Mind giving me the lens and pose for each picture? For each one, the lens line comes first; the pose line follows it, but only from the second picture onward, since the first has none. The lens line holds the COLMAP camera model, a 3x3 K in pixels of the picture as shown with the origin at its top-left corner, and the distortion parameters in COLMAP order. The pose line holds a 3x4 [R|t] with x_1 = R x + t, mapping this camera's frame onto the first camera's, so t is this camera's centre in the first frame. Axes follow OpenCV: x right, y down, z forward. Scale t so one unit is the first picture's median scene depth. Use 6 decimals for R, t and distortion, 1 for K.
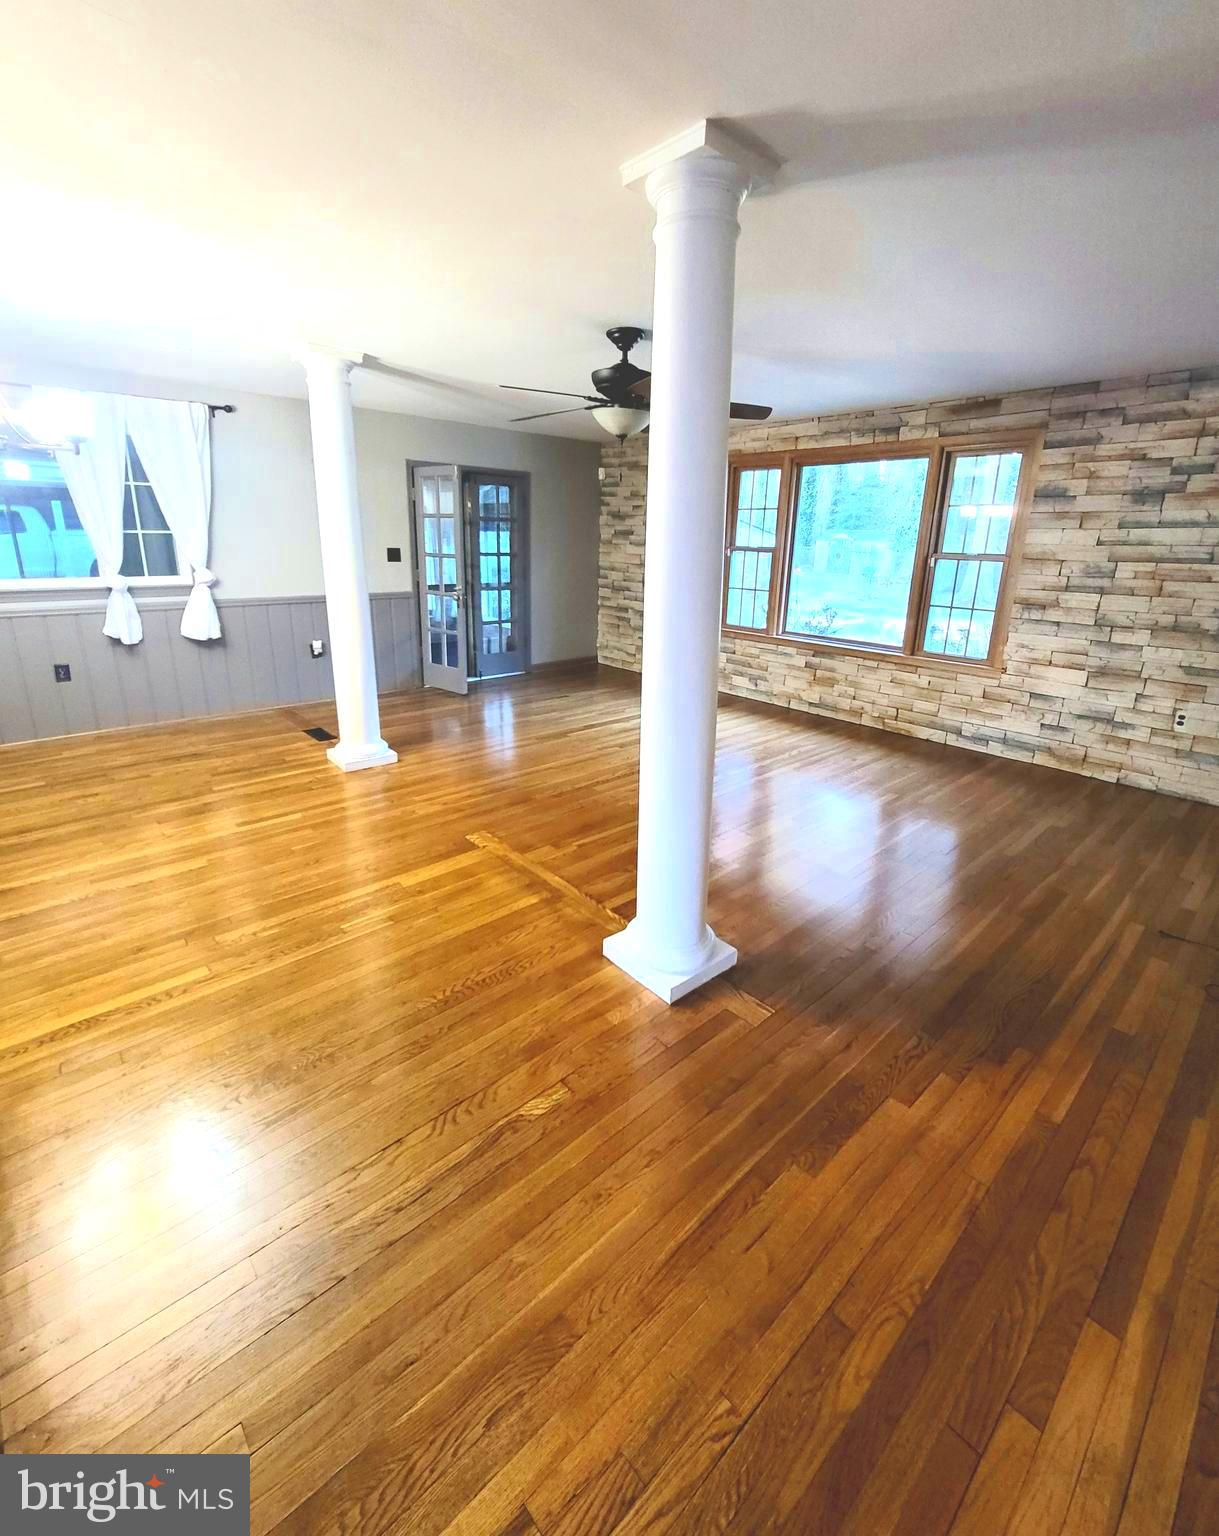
lens RADIAL K [[664.5, 0, 608.2], [0, 664.5, 712.6], [0, 0, 1]] dist [0.003349, -0.000039]
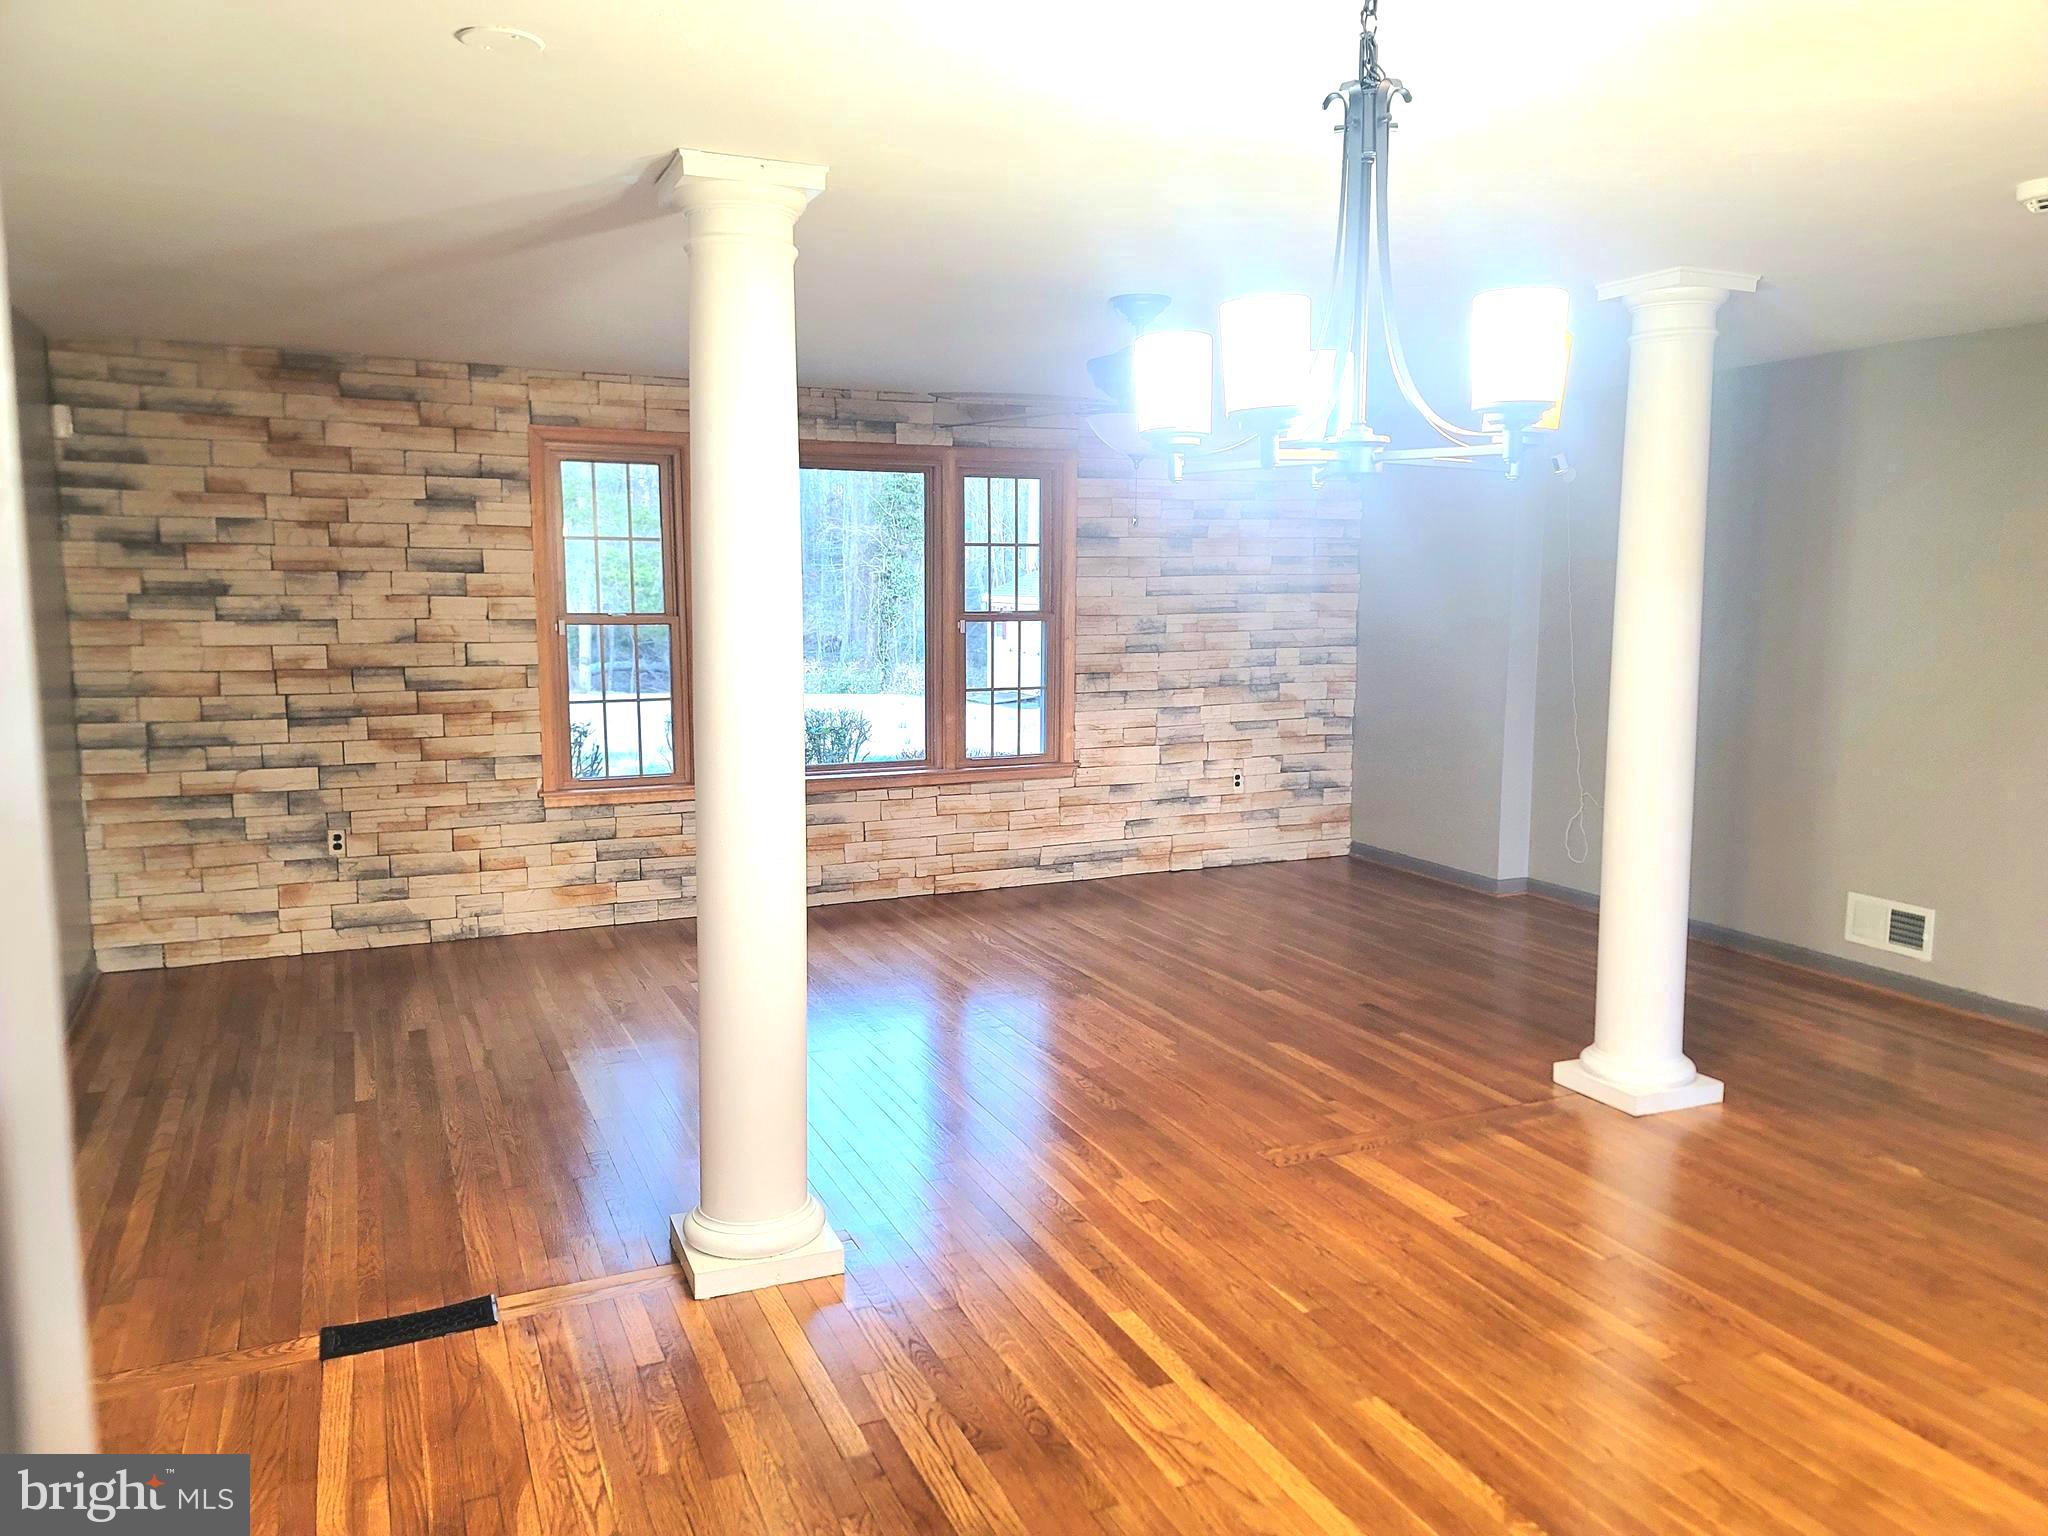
lens RADIAL K [[1494.3, 0, 1039.4], [0, 1494.3, 779.1], [0, 0, 1]] dist [0.064957, -0.003806]
pose [[0.289140, -0.152709, 0.945028, -1.082163], [0.249251, 0.965154, 0.079700, -0.207630], [-0.924268, 0.212505, 0.317127, 0.564639]]
